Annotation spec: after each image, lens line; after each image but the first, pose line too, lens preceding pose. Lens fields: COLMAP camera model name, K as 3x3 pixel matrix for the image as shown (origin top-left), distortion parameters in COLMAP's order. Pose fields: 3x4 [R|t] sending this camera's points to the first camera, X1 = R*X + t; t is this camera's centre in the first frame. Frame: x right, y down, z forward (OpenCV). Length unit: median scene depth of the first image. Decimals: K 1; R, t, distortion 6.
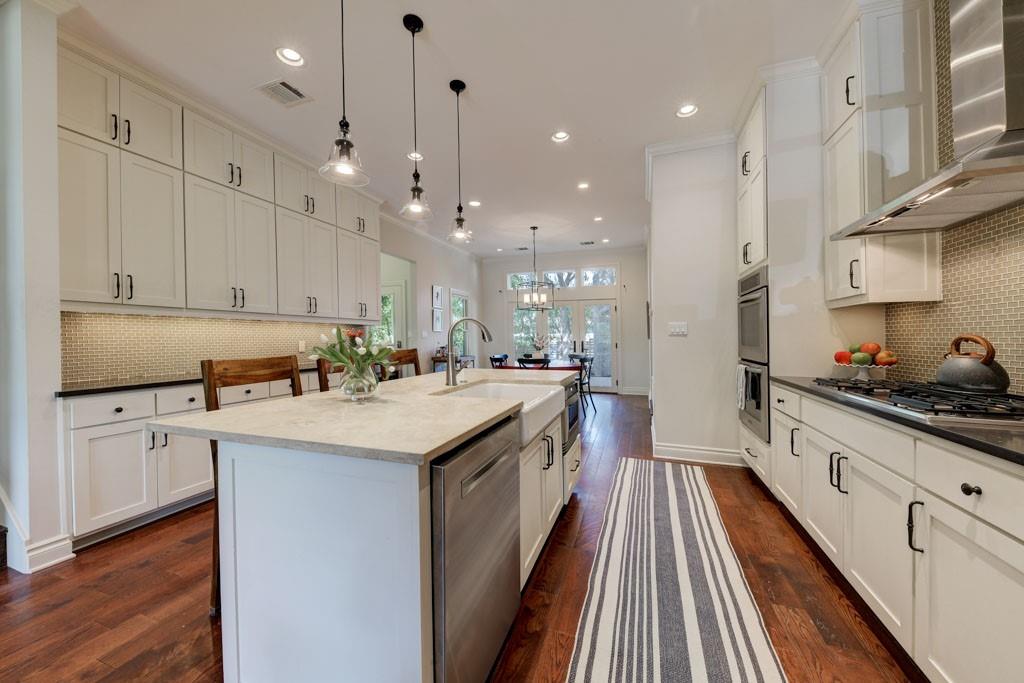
lens RADIAL K [[349.7, 0, 512.0], [0, 349.7, 341.5], [0, 0, 1]] dist [-0.000635, -0.000040]
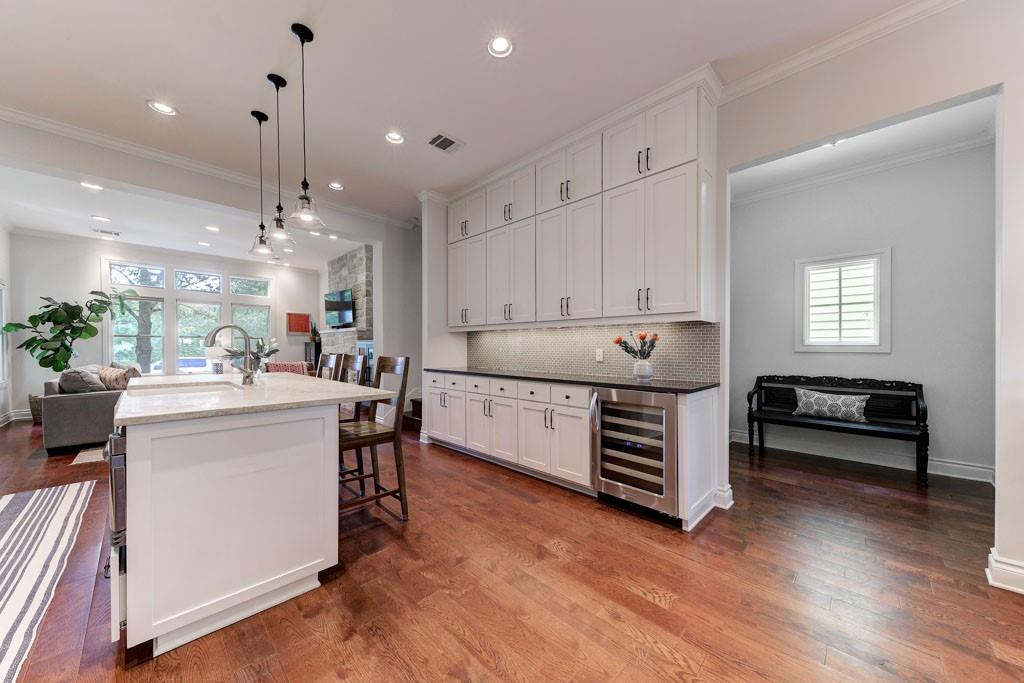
lens RADIAL K [[360.7, 0, 510.0], [0, 360.7, 353.8], [0, 0, 1]] dist [0.000300, -0.000105]
pose [[-0.429610, 0.019504, -0.902804, 0.306985], [-0.010795, 0.999584, 0.026732, -0.013252], [0.902950, 0.021230, -0.429221, 1.393853]]
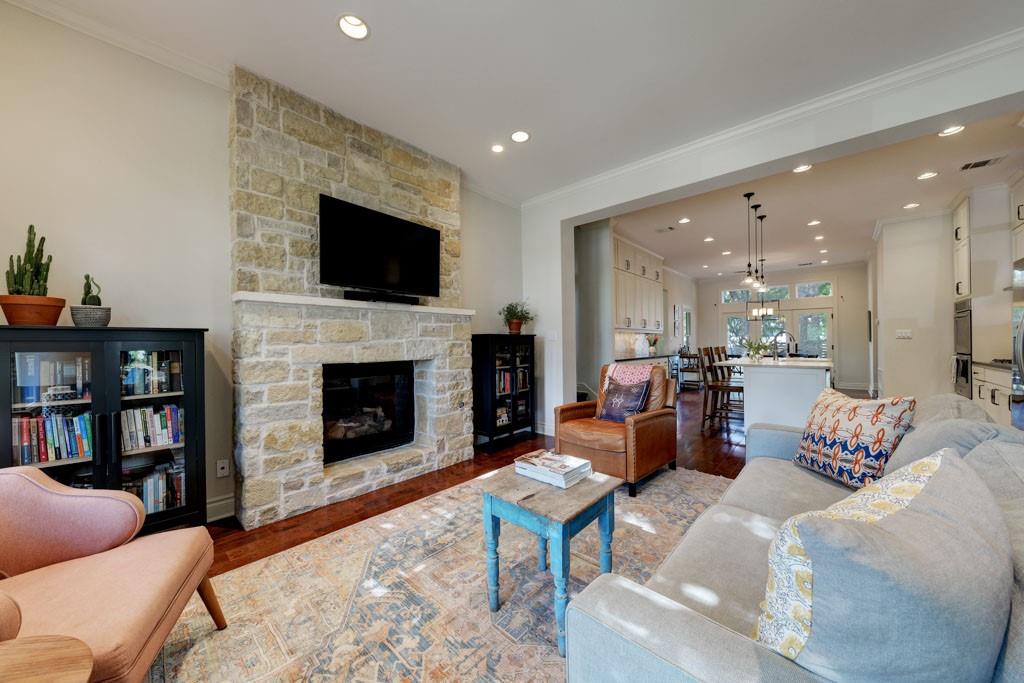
lens RADIAL K [[354.6, 0, 512.9], [0, 354.6, 344.5], [0, 0, 1]] dist [-0.000387, -0.000007]
pose [[0.922715, -0.002747, -0.385473, -0.600299], [0.000255, 0.999979, -0.006515, 0.021474], [0.385483, 0.005913, 0.922696, -1.297750]]
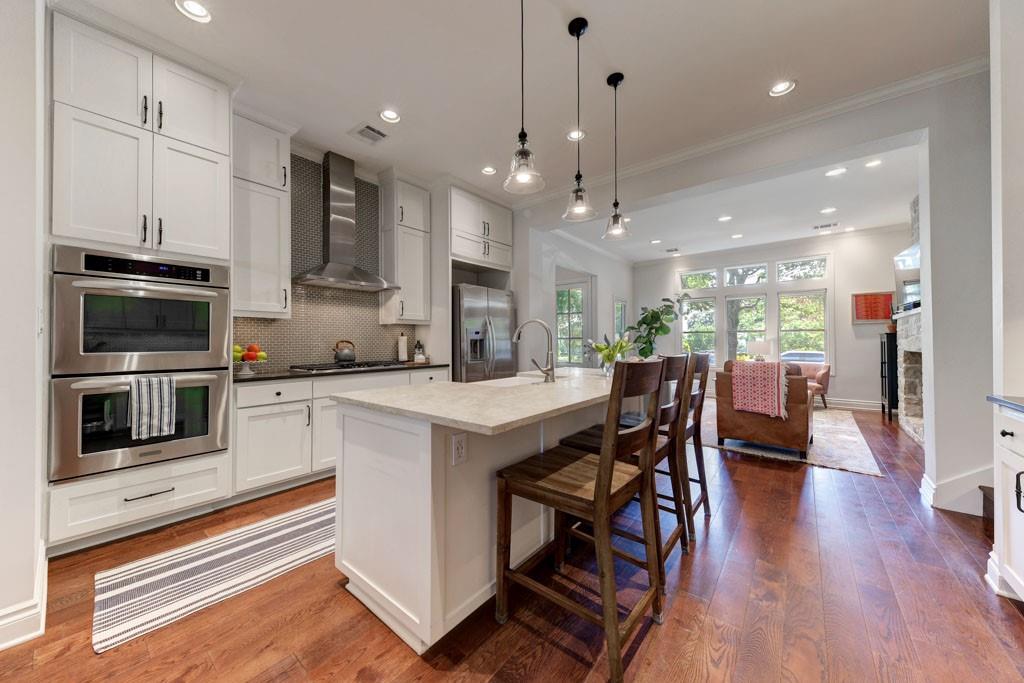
lens RADIAL K [[361.8, 0, 512.0], [0, 361.8, 341.5], [0, 0, 1]] dist [0.000516, -0.000005]
pose [[-0.940368, 0.011162, 0.339976, -0.314712], [0.014431, 0.999871, 0.007089, -0.010082], [-0.339853, 0.011572, -0.940408, 1.257968]]
